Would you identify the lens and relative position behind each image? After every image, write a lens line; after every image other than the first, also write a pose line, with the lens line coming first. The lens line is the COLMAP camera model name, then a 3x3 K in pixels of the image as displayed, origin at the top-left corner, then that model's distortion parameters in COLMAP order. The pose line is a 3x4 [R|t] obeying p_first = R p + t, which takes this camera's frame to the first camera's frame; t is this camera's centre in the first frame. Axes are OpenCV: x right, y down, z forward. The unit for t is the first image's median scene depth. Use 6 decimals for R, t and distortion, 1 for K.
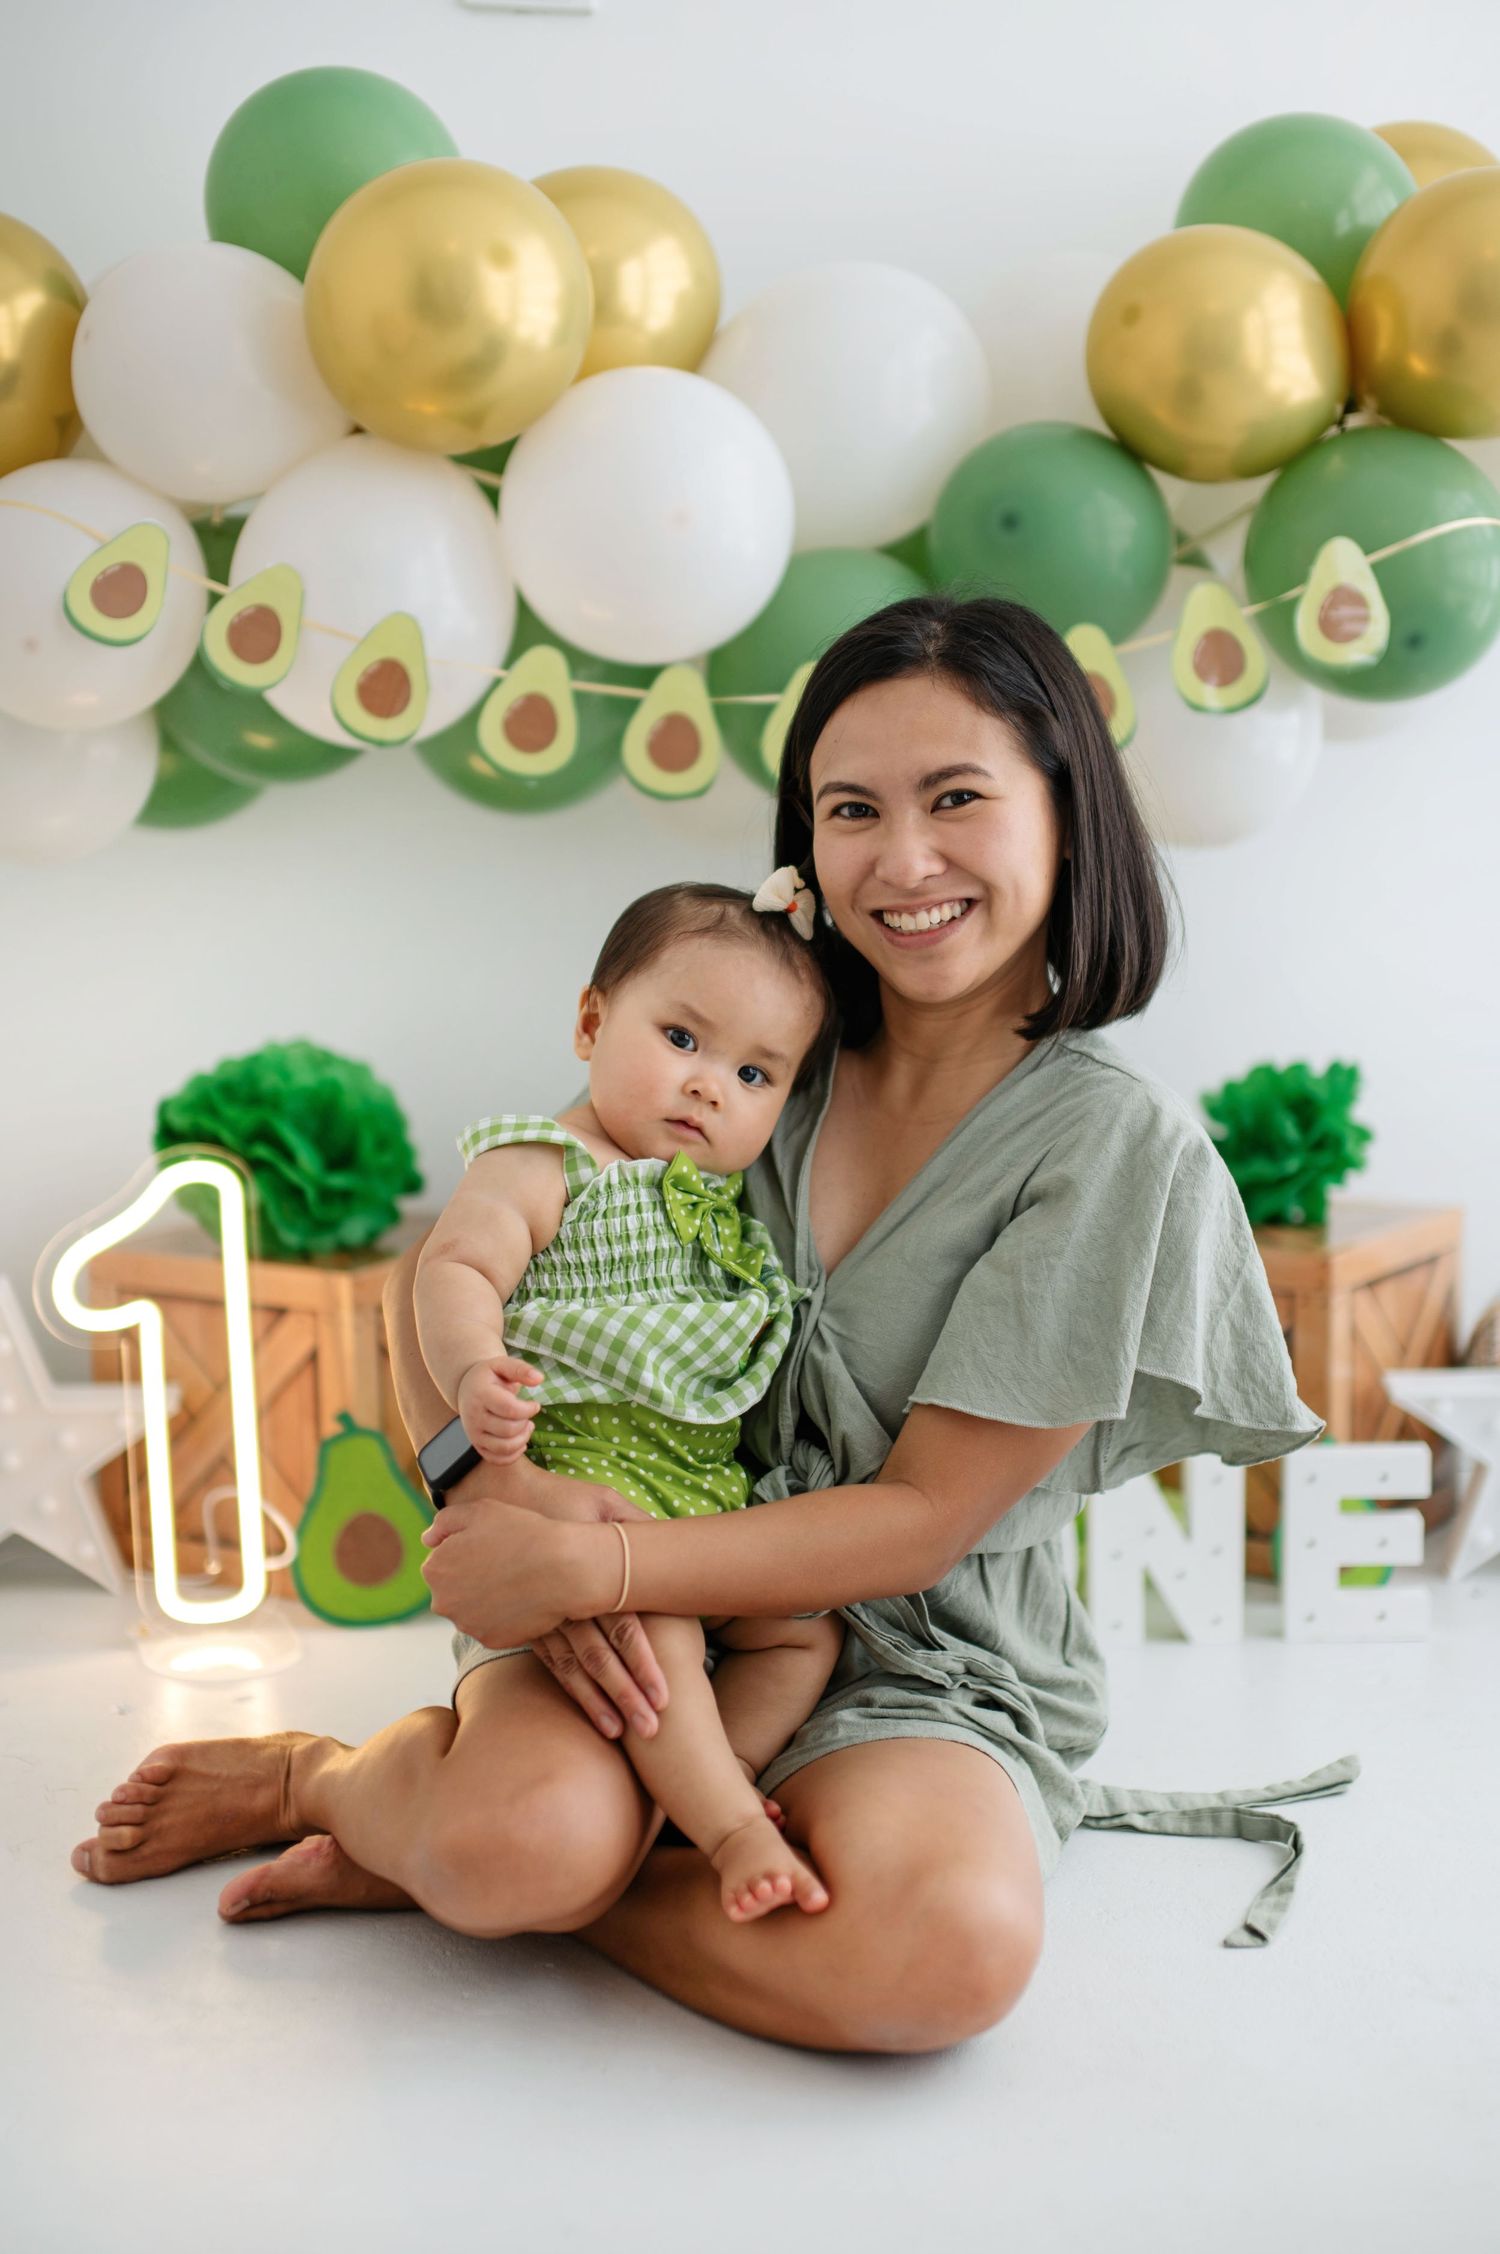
lens RADIAL K [[3262.9, 0, 750.0], [0, 3262.9, 1127.0], [0, 0, 1]] dist [-0.055348, 0.049354]
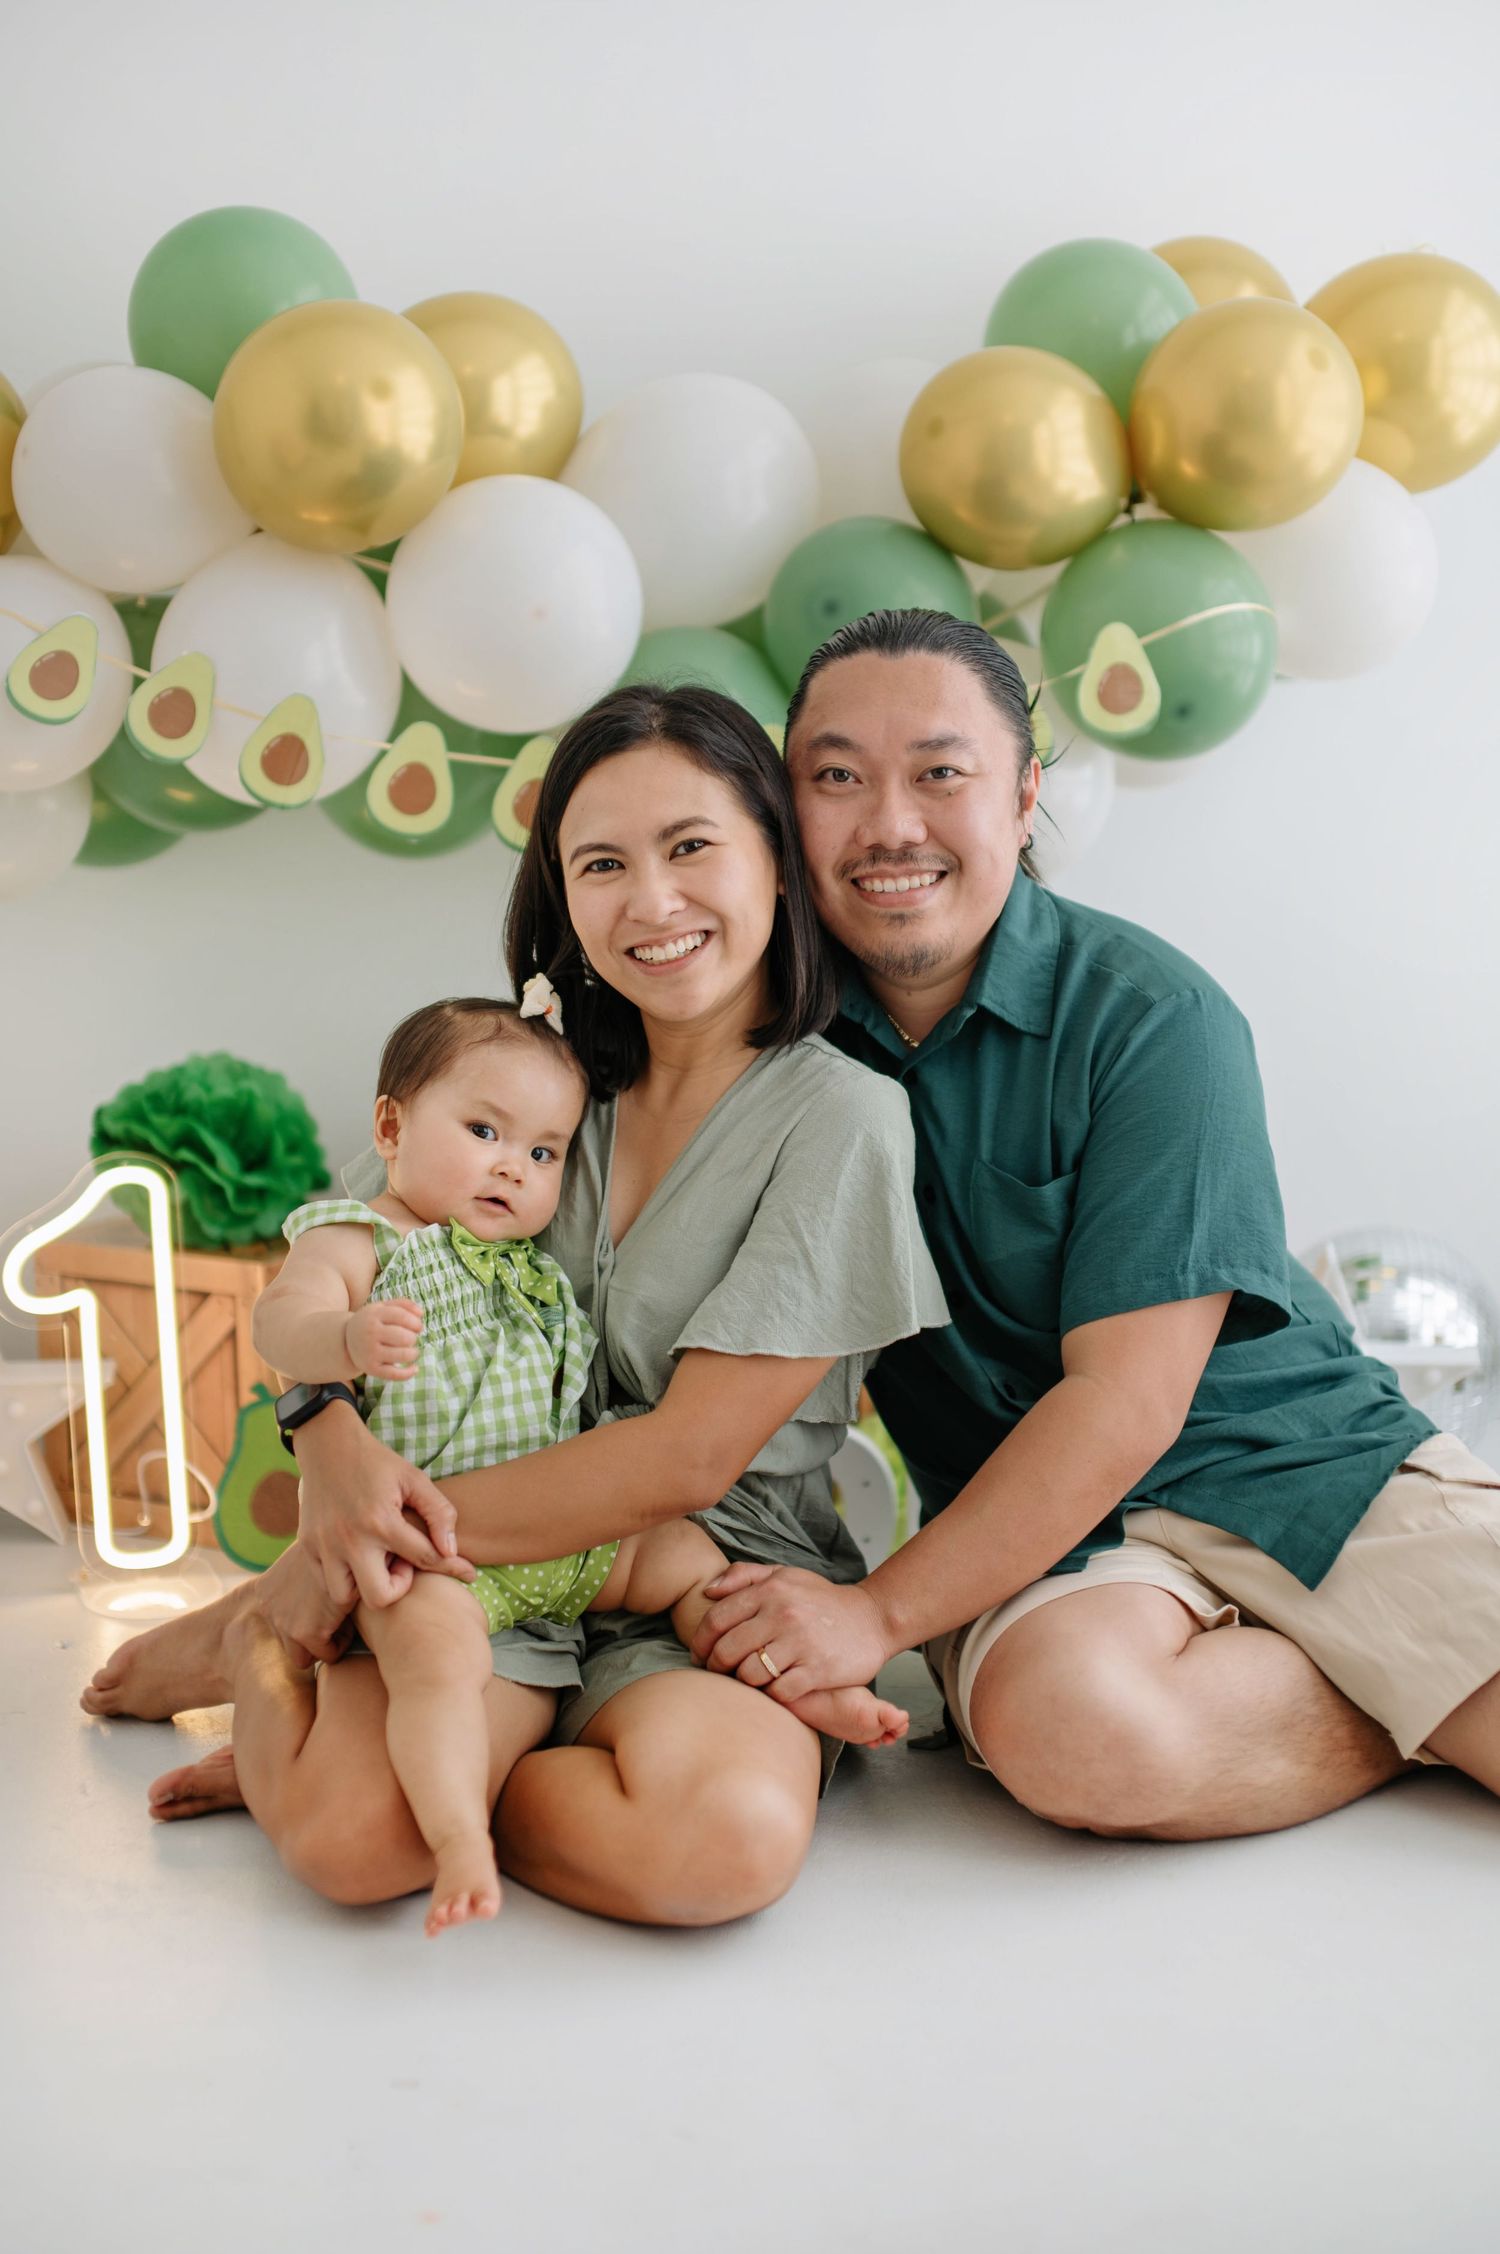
lens RADIAL K [[3227.8, 0, 750.0], [0, 3227.8, 1127.0], [0, 0, 1]] dist [-0.082483, -0.037894]
pose [[0.999861, -0.005248, 0.015809, 0.031121], [0.004912, 0.999762, 0.021249, -0.026521], [-0.015917, -0.021168, 0.999649, -0.132327]]
